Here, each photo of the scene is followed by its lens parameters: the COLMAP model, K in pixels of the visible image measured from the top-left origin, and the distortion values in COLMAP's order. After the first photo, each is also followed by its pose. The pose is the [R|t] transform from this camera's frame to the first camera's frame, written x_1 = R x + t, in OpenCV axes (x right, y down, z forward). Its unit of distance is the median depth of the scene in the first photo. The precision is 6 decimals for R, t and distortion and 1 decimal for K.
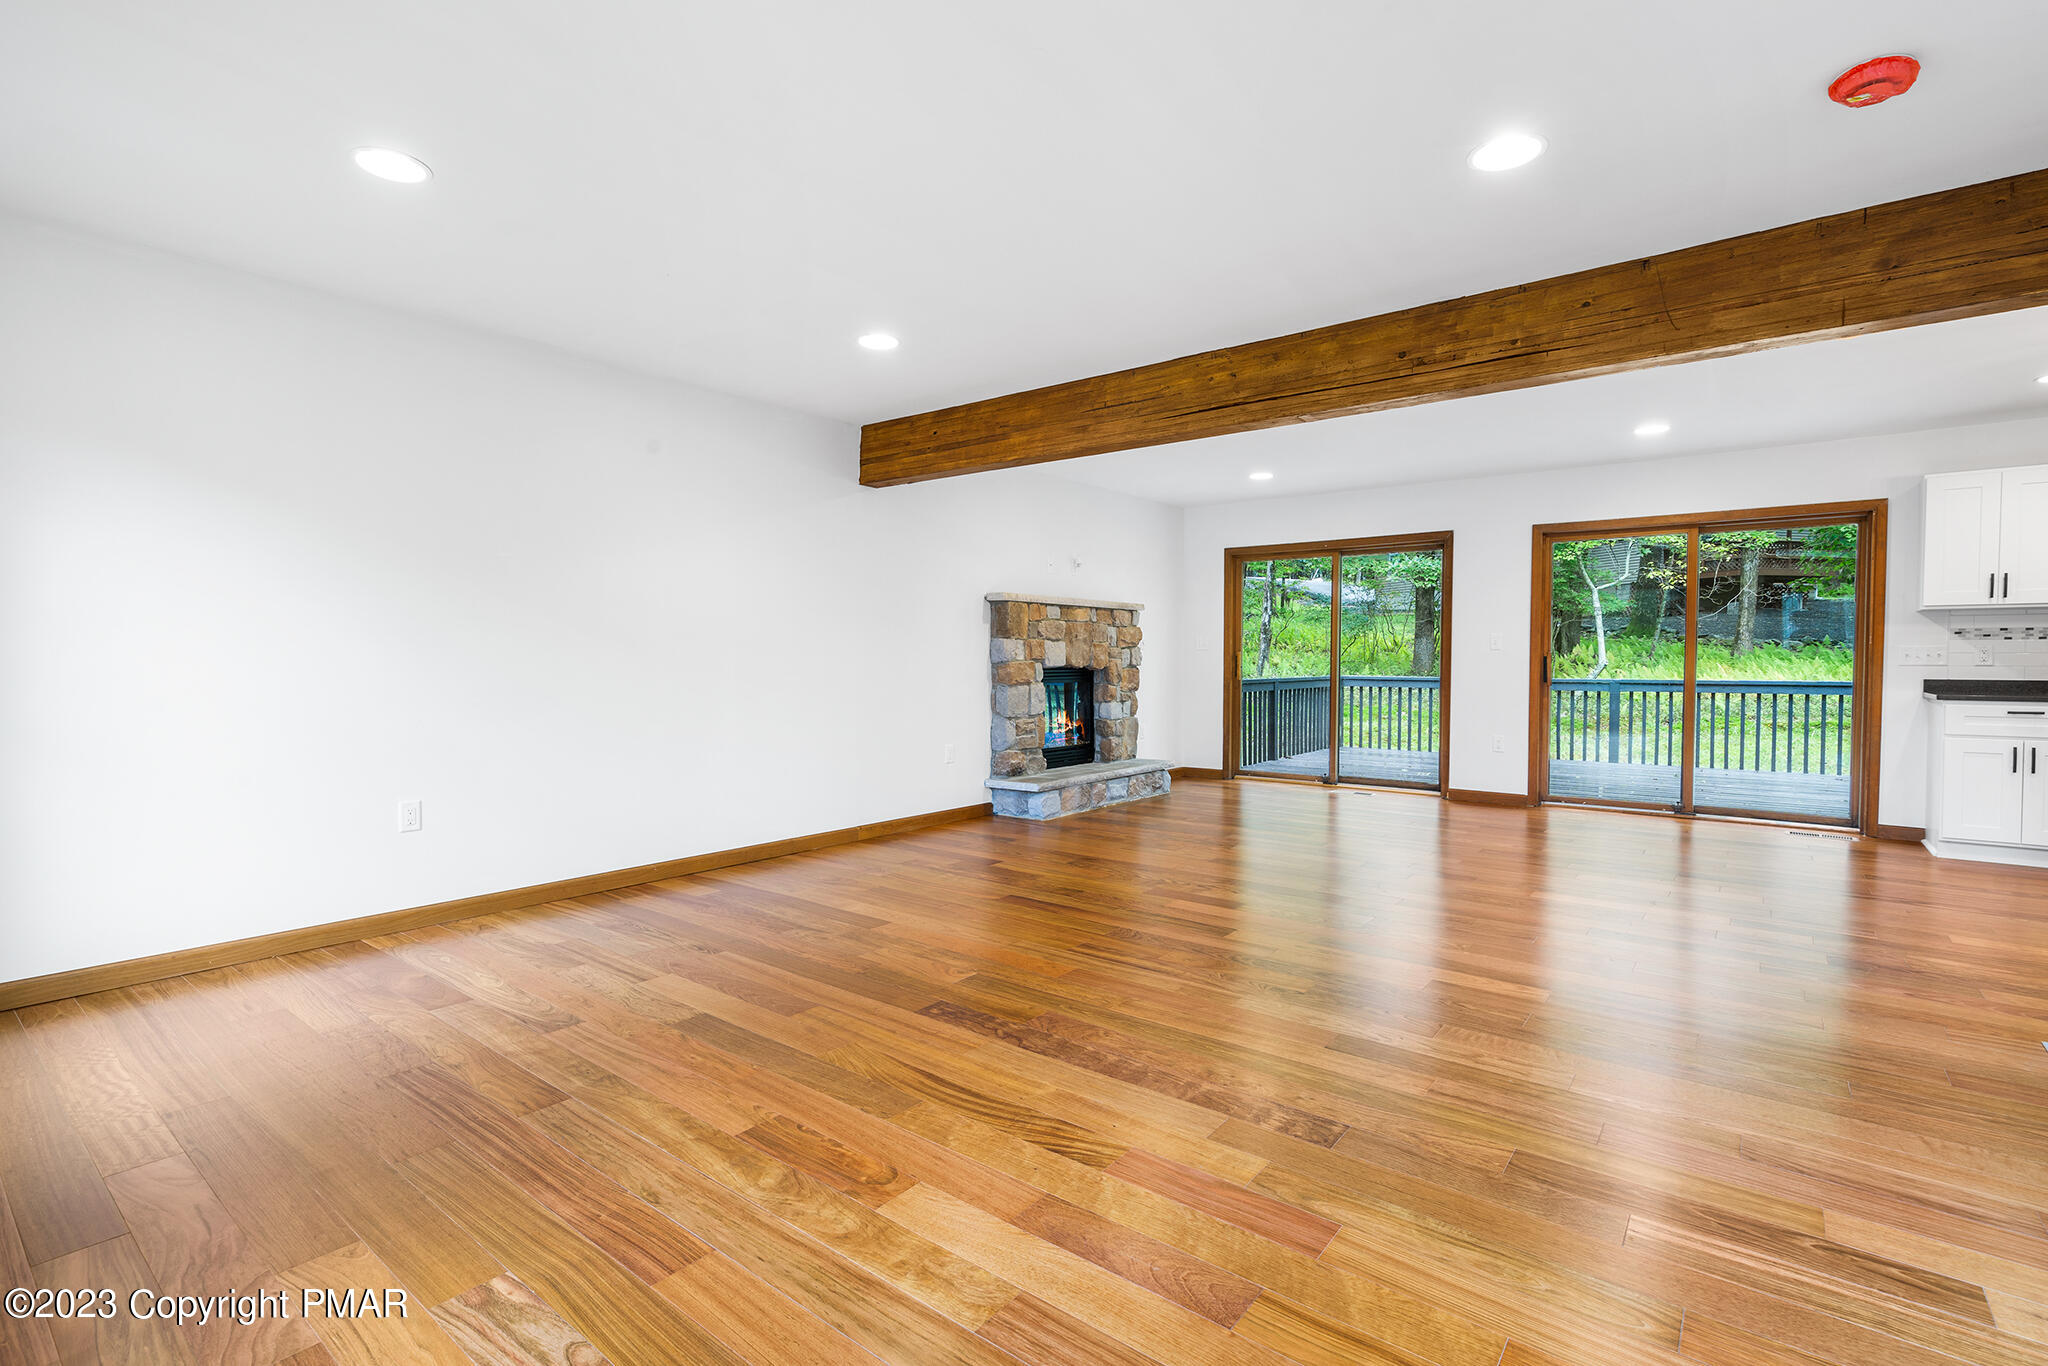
lens RADIAL K [[941.7, 0, 1025.7], [0, 941.7, 683.0], [0, 0, 1]] dist [0.001847, 0.002463]
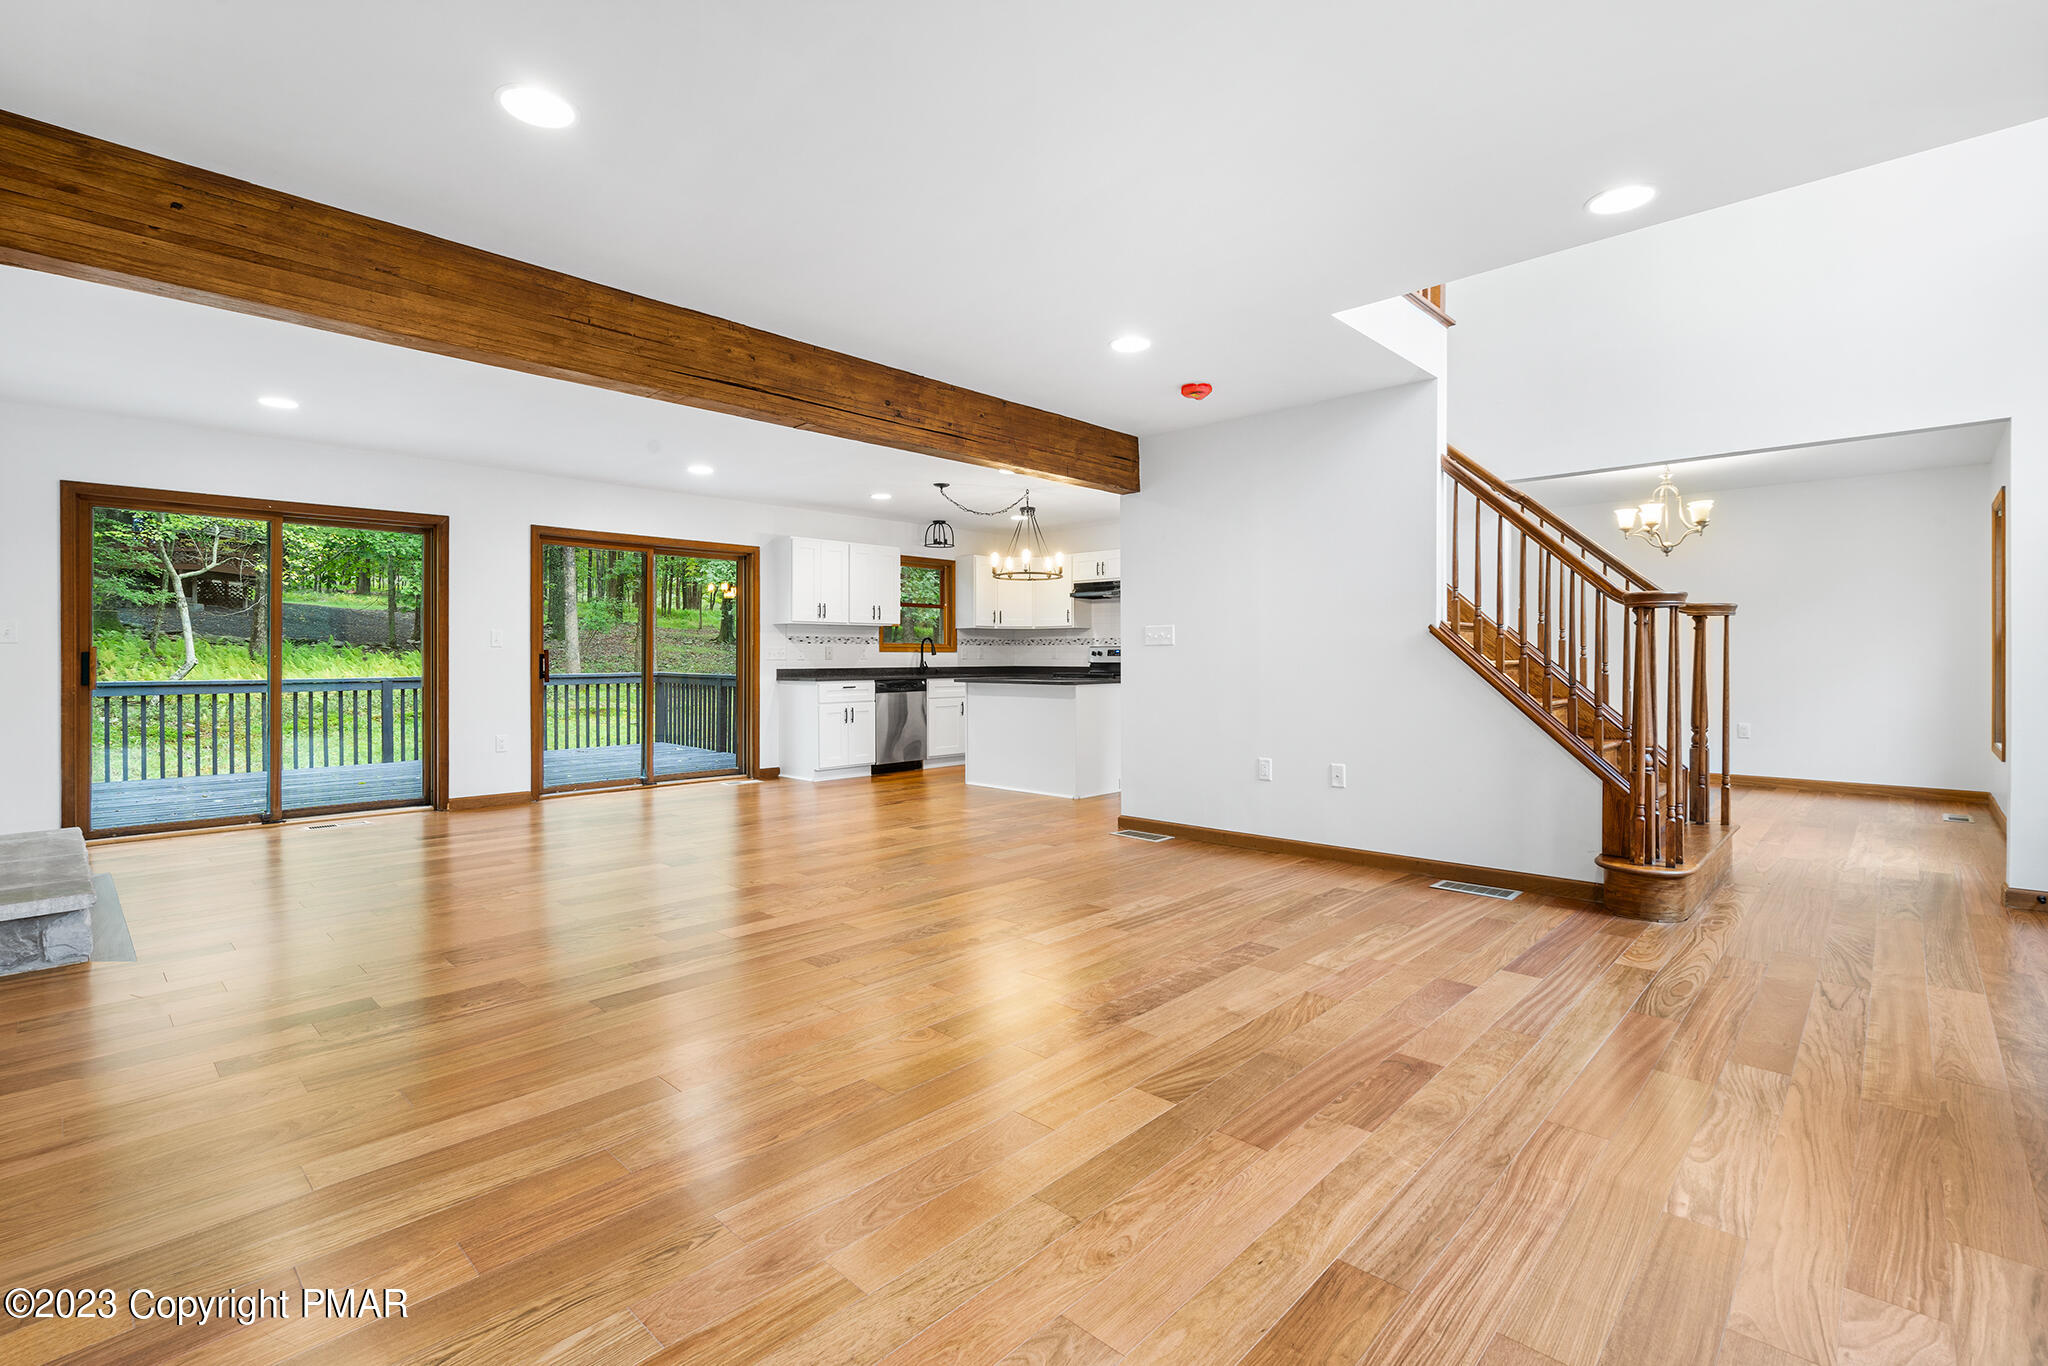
lens RADIAL K [[941.7, 0, 999.9], [0, 941.7, 648.8], [0, 0, 1]] dist [0.001847, 0.002463]
pose [[0.108710, 0.007360, 0.994046, -0.439659], [0.028323, 0.999544, -0.010498, -0.009342], [-0.993670, 0.029296, 0.108452, 0.413443]]
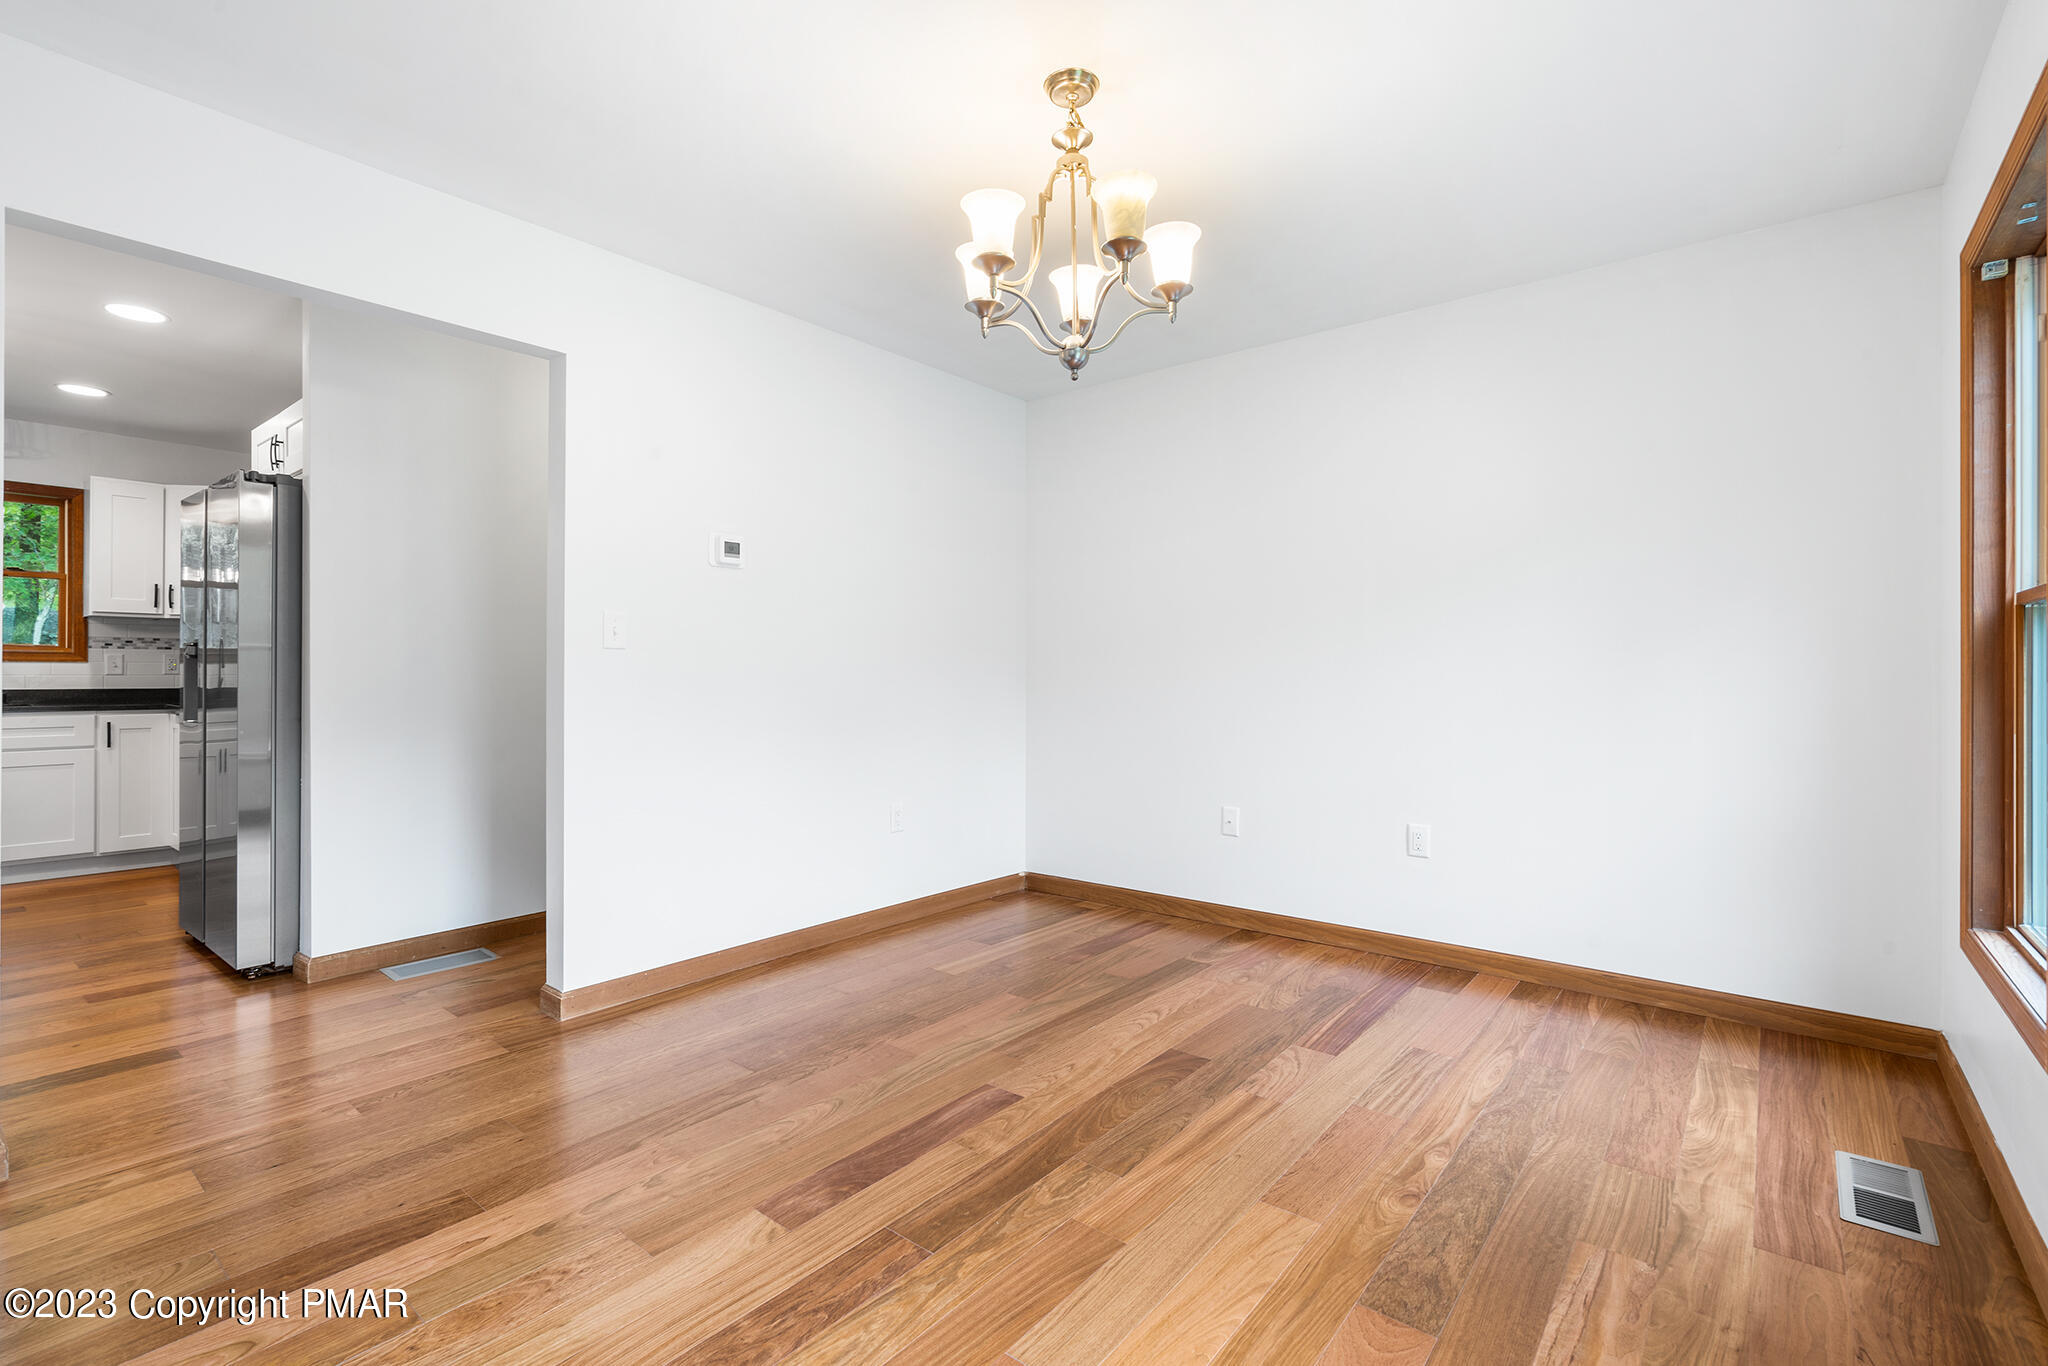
lens RADIAL K [[941.7, 0, 997.3], [0, 941.7, 677.7], [0, 0, 1]] dist [0.001847, 0.002463]
pose [[0.038456, -0.008114, 0.999227, 0.294220], [0.023109, 0.999707, 0.007229, 0.004374], [-0.998993, 0.022814, 0.038632, -0.166357]]
